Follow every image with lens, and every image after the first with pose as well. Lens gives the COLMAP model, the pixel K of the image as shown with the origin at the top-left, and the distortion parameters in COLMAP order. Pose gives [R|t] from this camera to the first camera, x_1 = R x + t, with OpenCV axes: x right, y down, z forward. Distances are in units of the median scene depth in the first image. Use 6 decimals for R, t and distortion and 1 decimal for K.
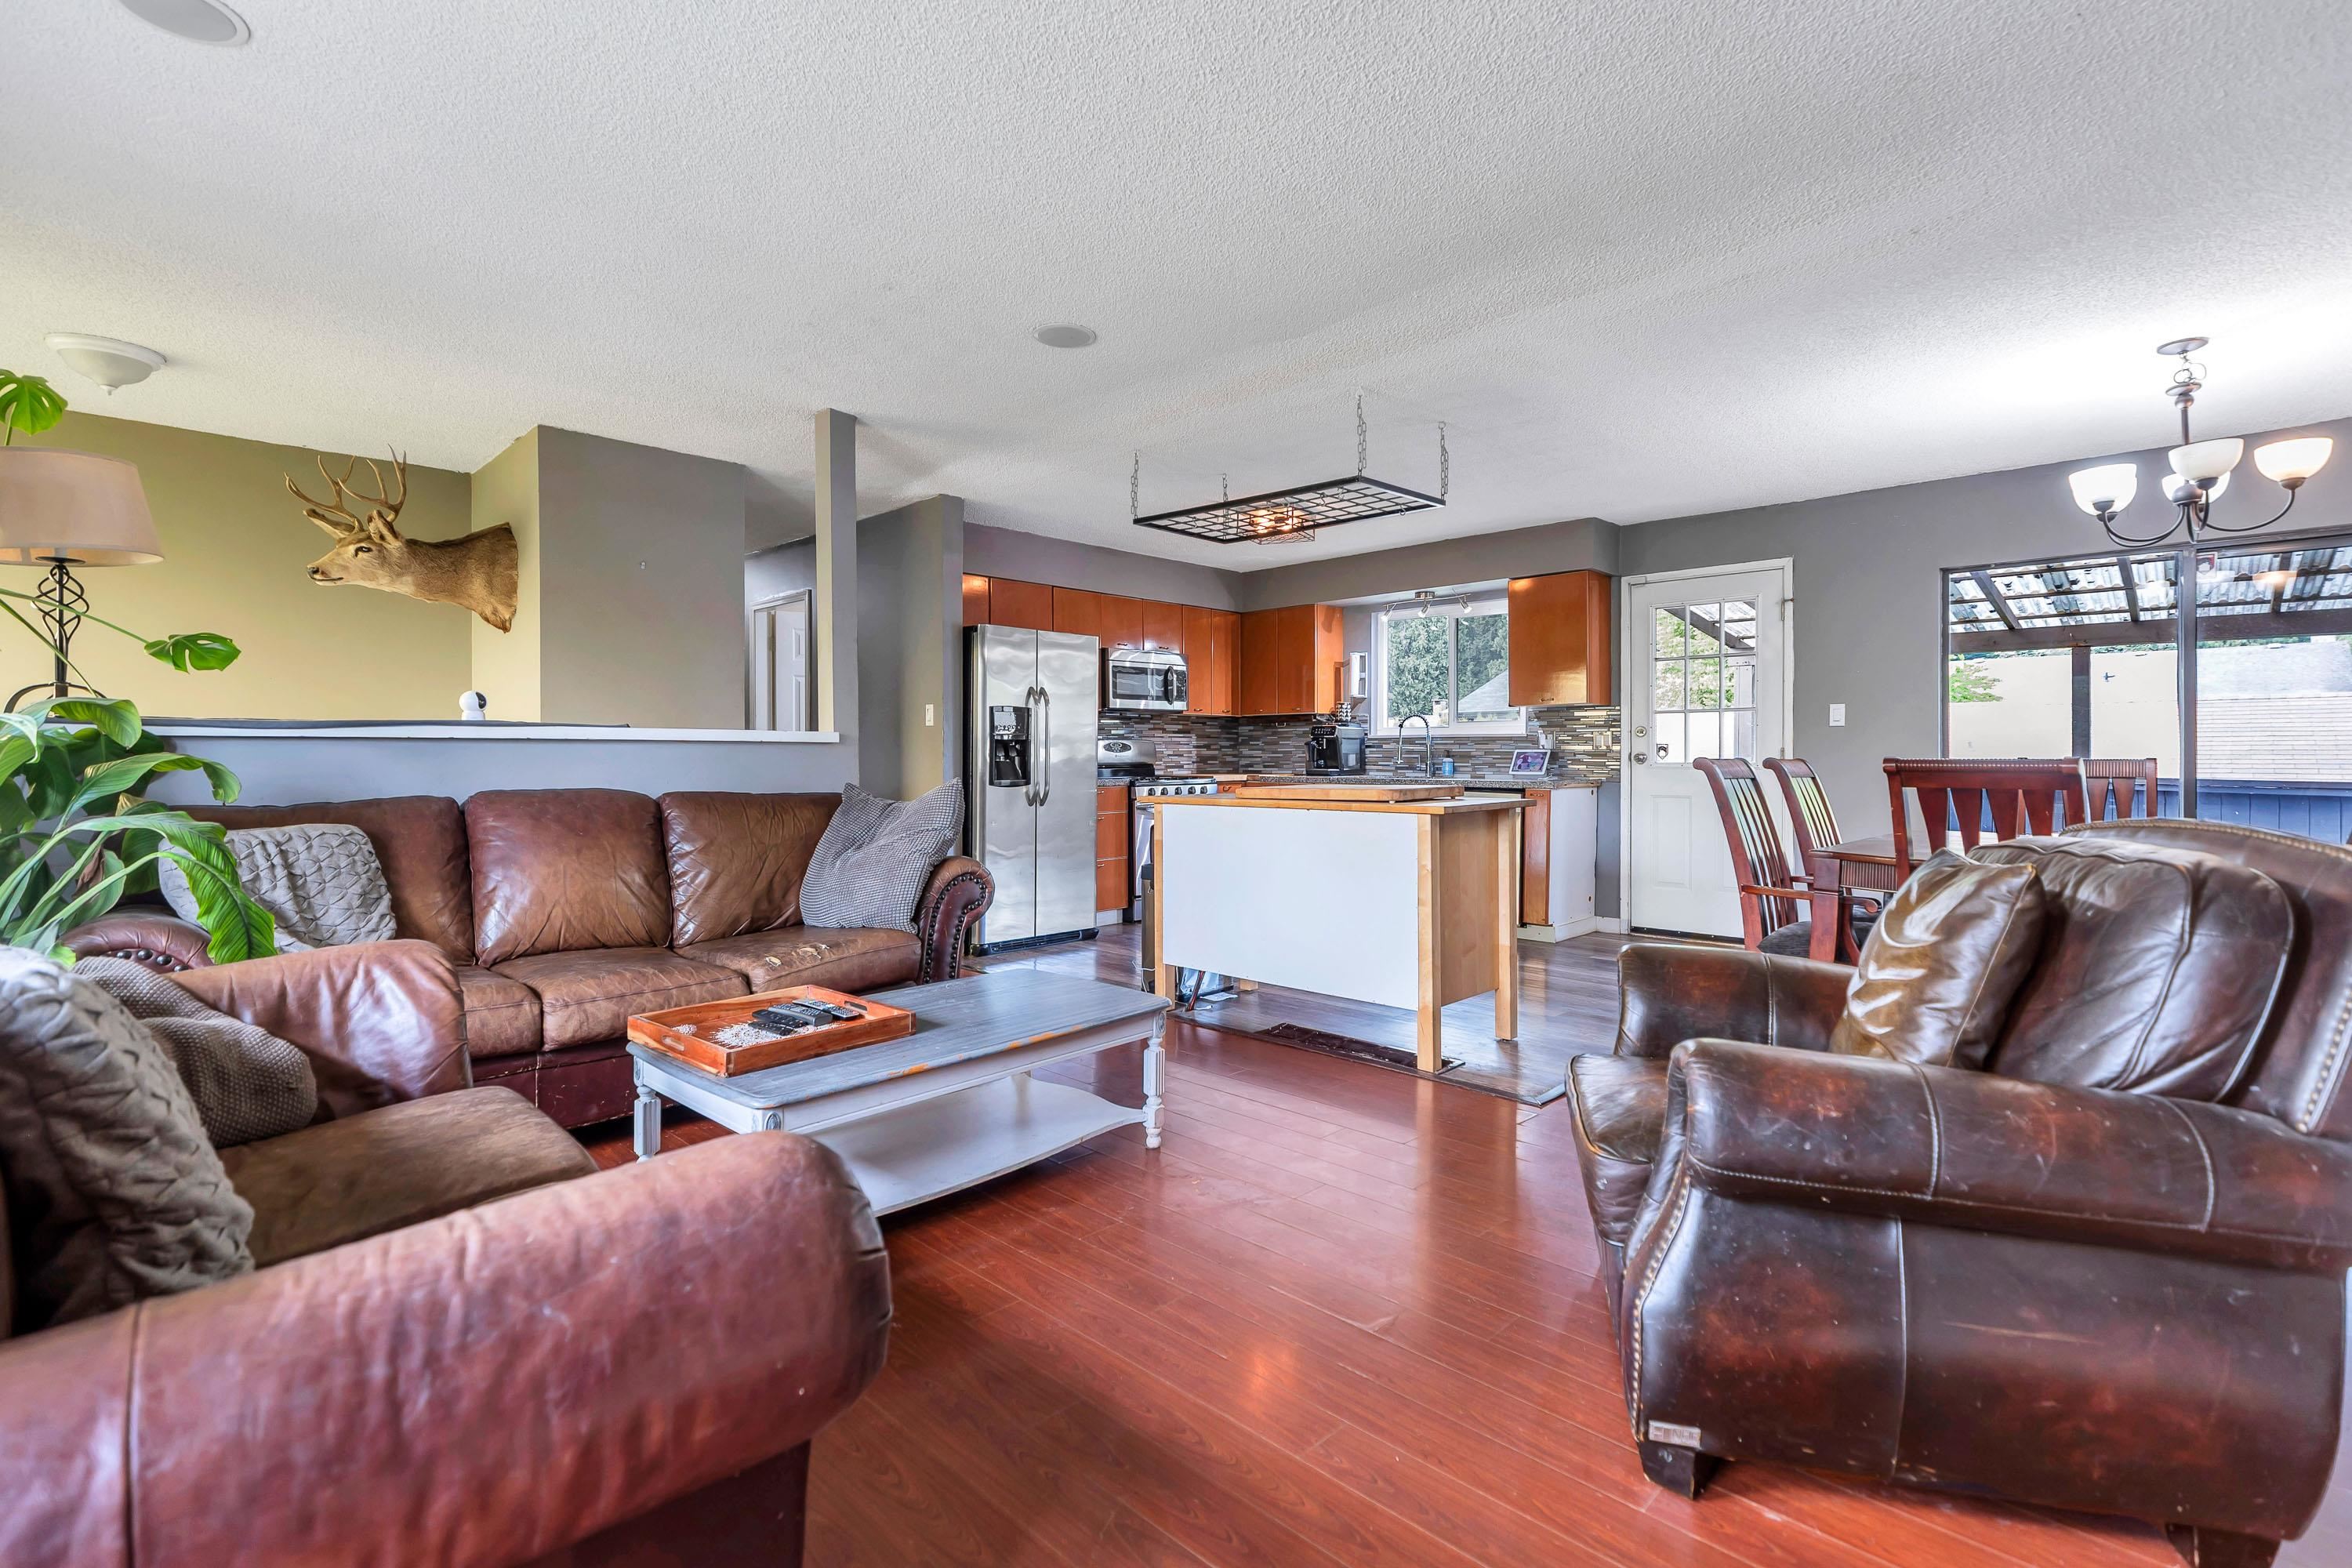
lens RADIAL K [[1055.8, 0, 1192.1], [0, 1055.8, 750.1], [0, 0, 1]] dist [-0.001541, 0.000481]
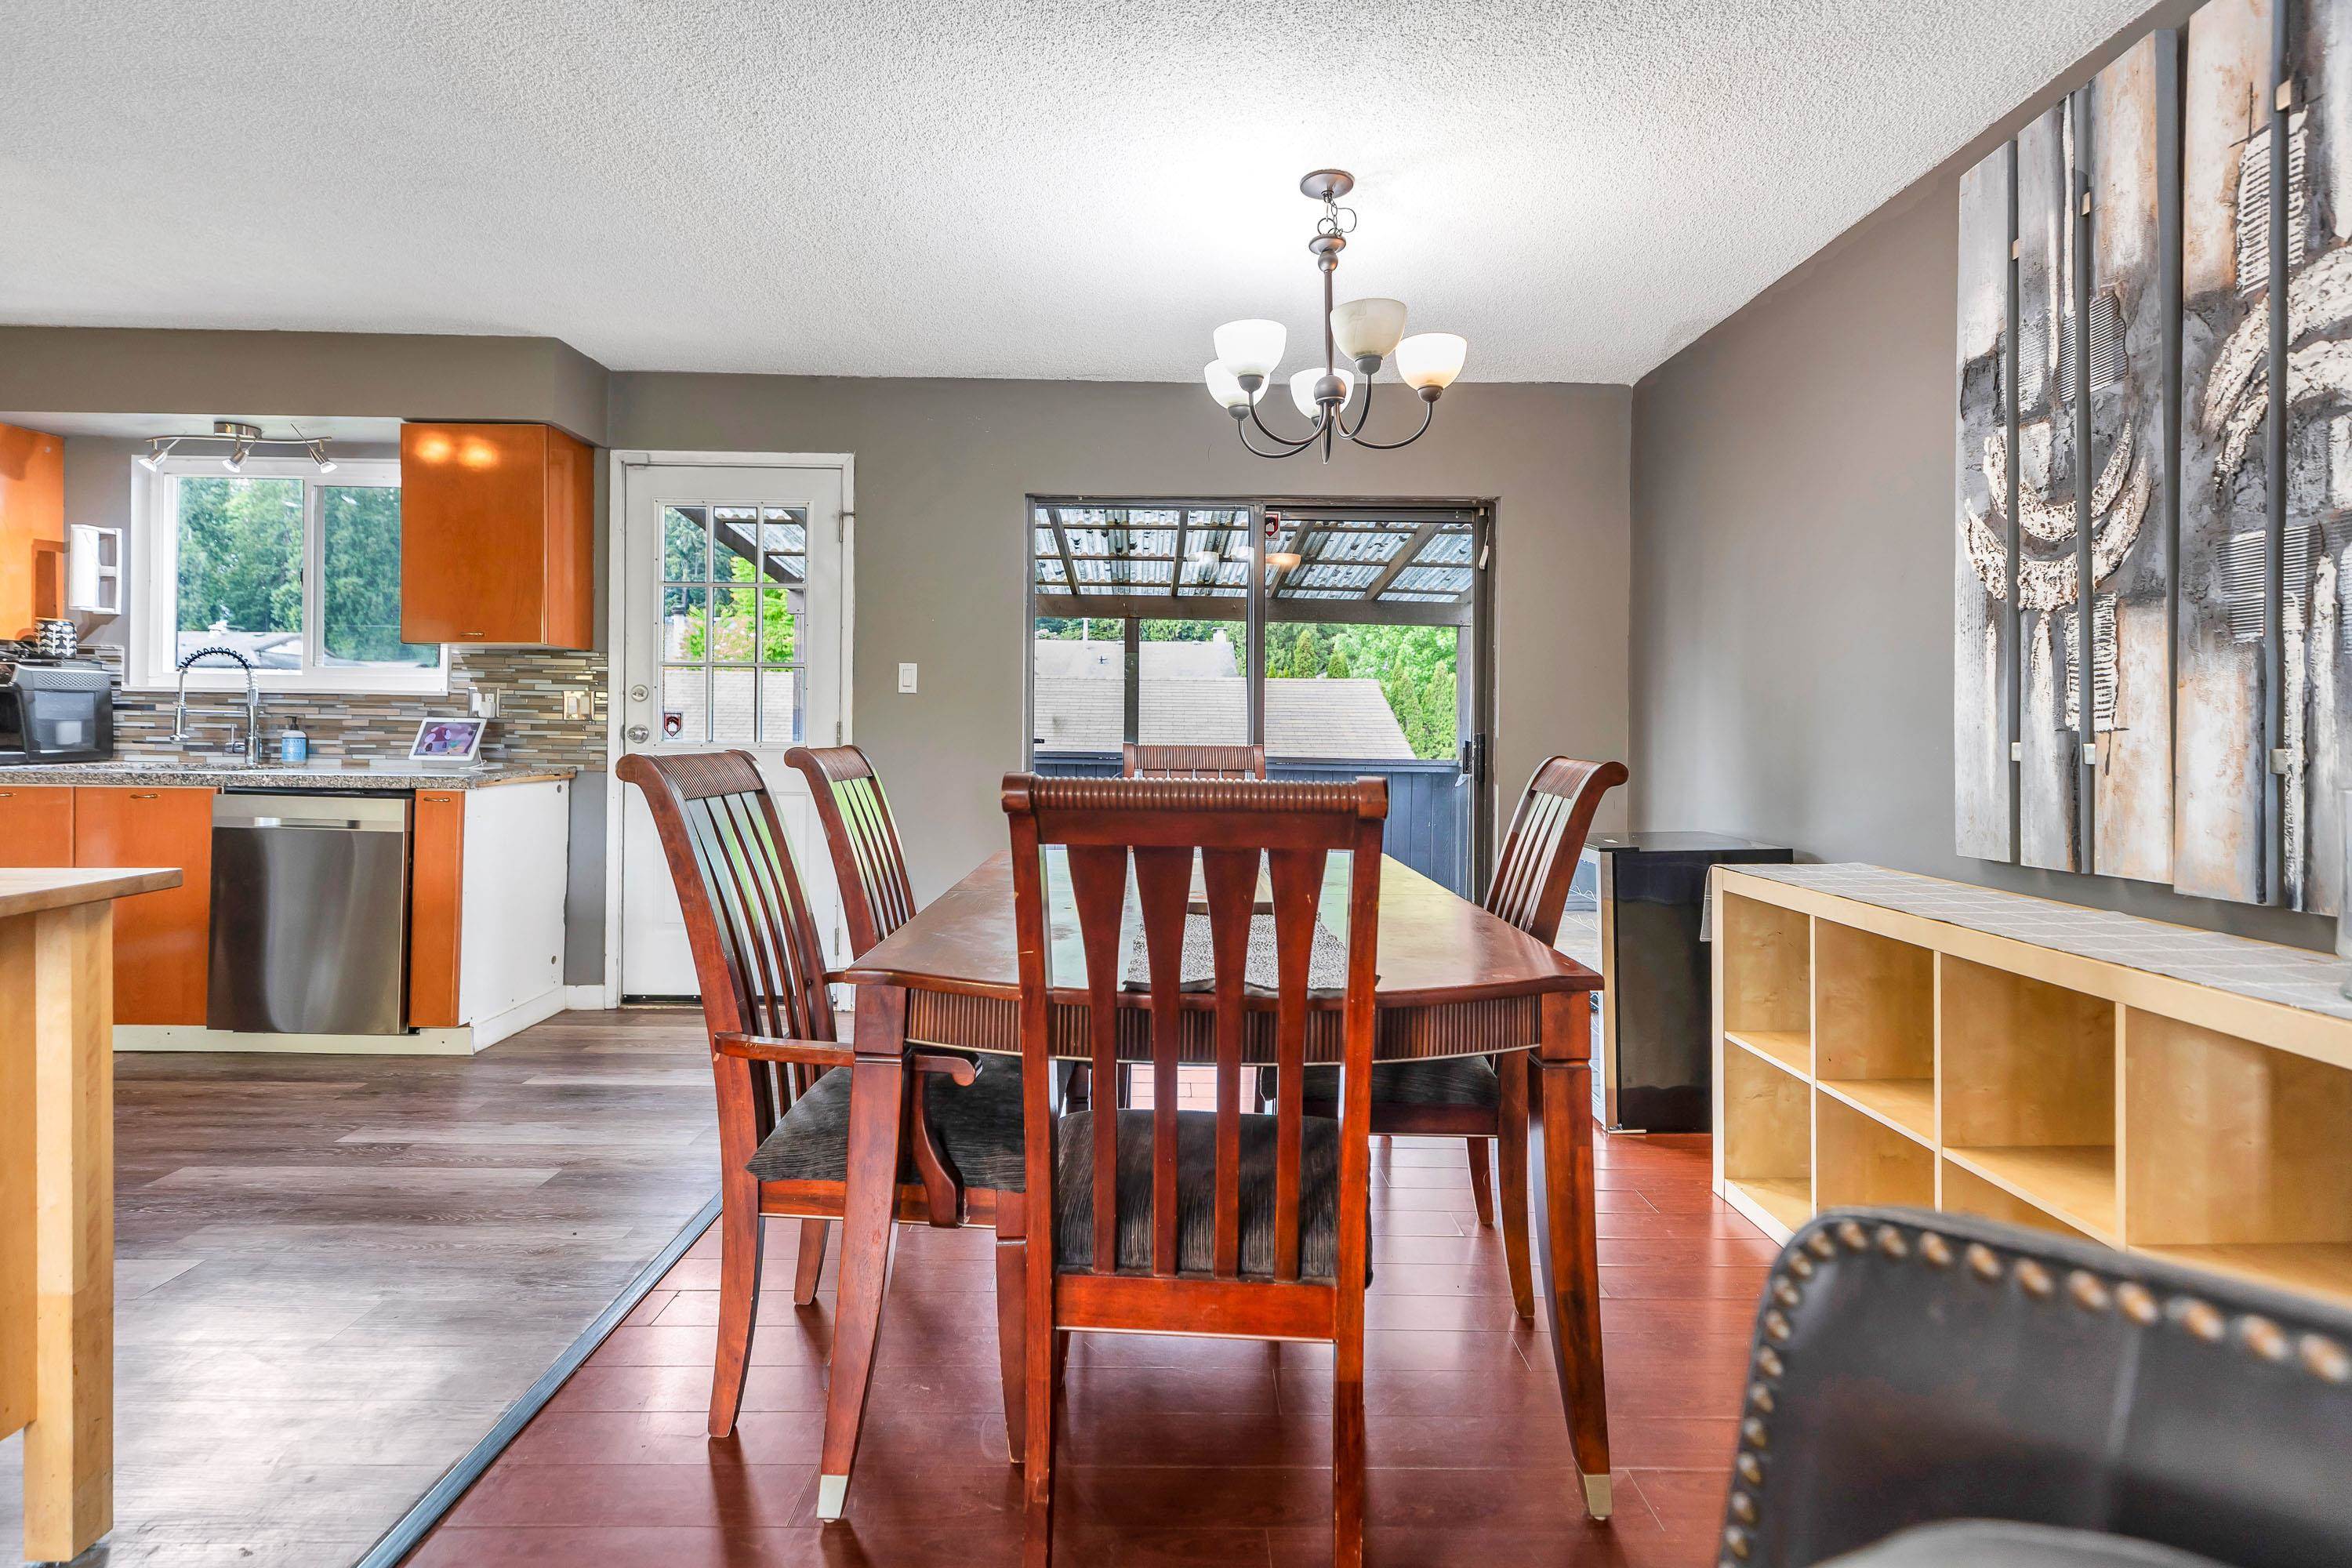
lens RADIAL K [[1055.8, 0, 1192.1], [0, 1055.8, 750.1], [0, 0, 1]] dist [-0.001541, 0.000481]
pose [[0.689329, -0.011483, 0.724358, 0.183738], [-0.014955, 0.999436, 0.030076, -0.006913], [-0.724294, -0.031564, 0.688768, 0.298027]]
